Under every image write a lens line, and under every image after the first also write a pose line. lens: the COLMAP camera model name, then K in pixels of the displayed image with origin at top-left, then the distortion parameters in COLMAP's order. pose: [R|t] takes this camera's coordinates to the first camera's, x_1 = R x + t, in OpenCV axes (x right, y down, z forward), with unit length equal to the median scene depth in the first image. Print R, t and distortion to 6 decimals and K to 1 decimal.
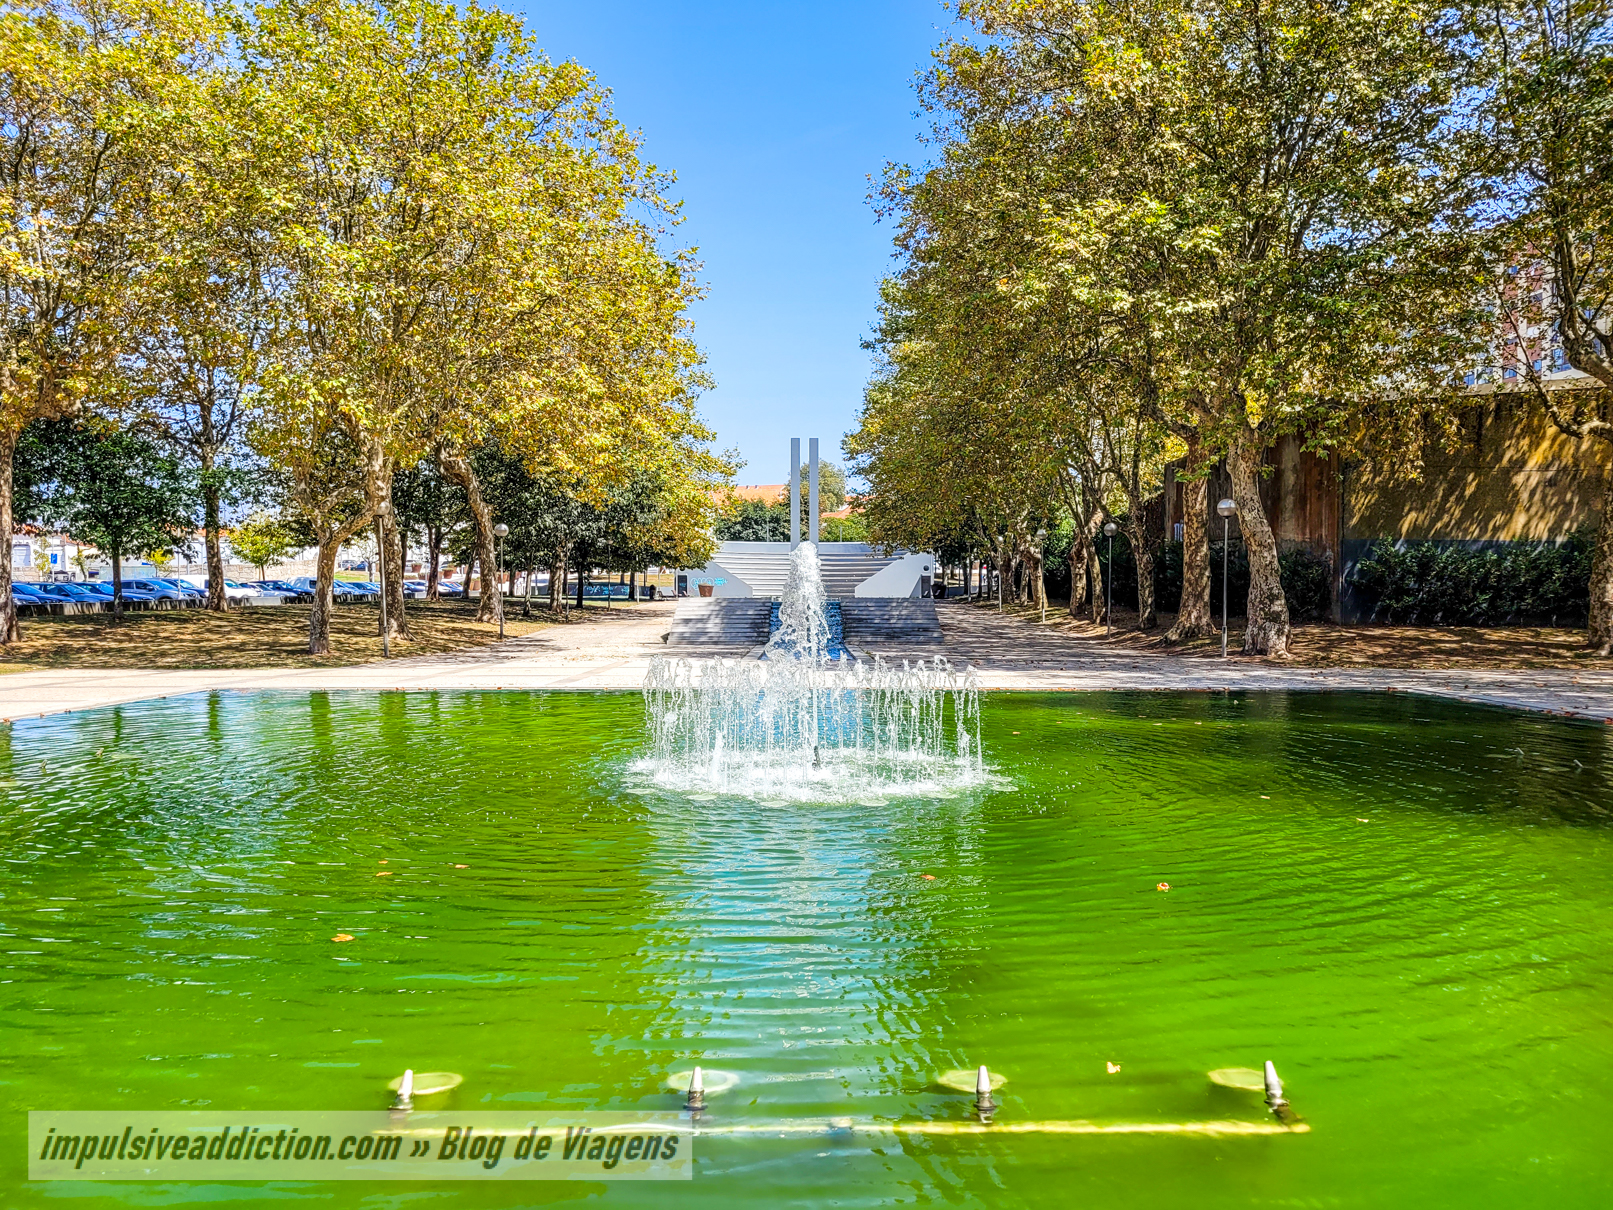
lens RADIAL K [[1224.1, 0, 807.6], [0, 1224.1, 602.1], [0, 0, 1]] dist [0.007475, 0.002994]
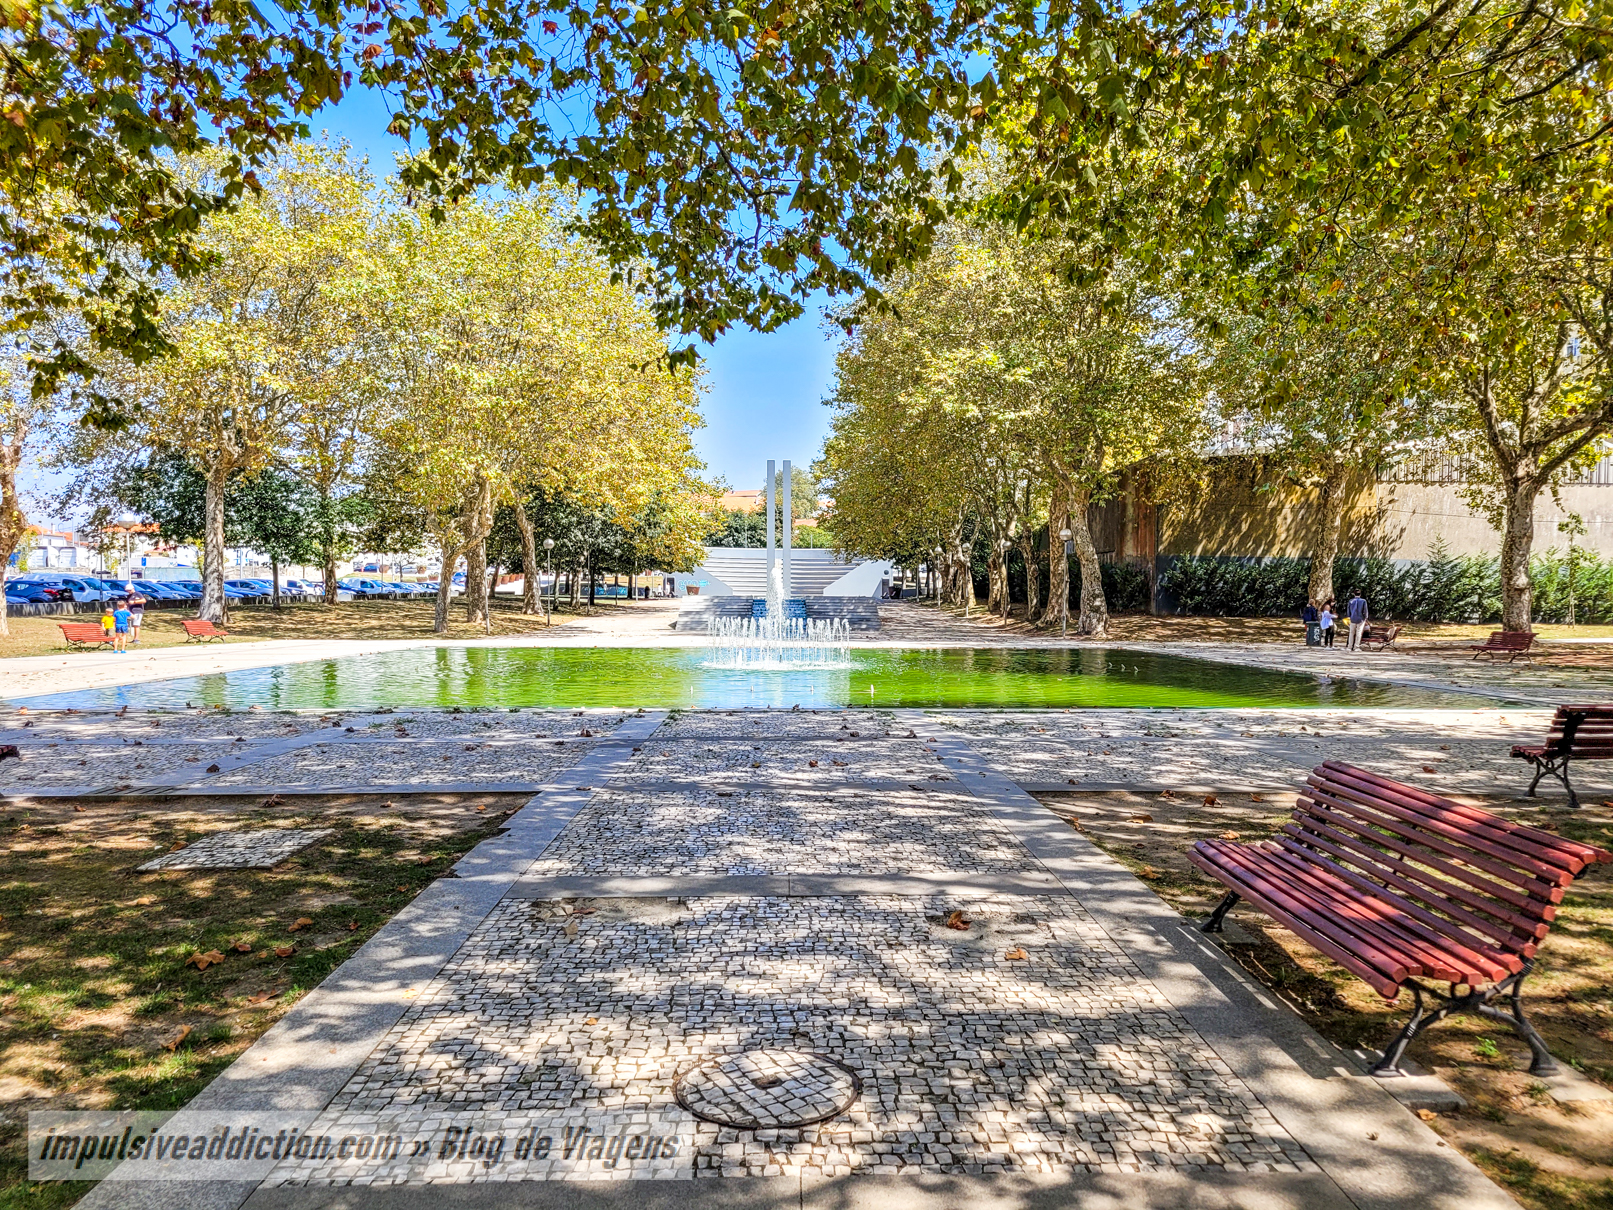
lens RADIAL K [[1224.1, 0, 803.9], [0, 1224.1, 610.7], [0, 0, 1]] dist [0.007475, 0.002994]
pose [[0.999850, 0.002752, 0.017099, 0.002243], [-0.002846, 0.999981, 0.005437, 0.003396], [-0.017084, -0.005485, 0.999839, -0.227594]]
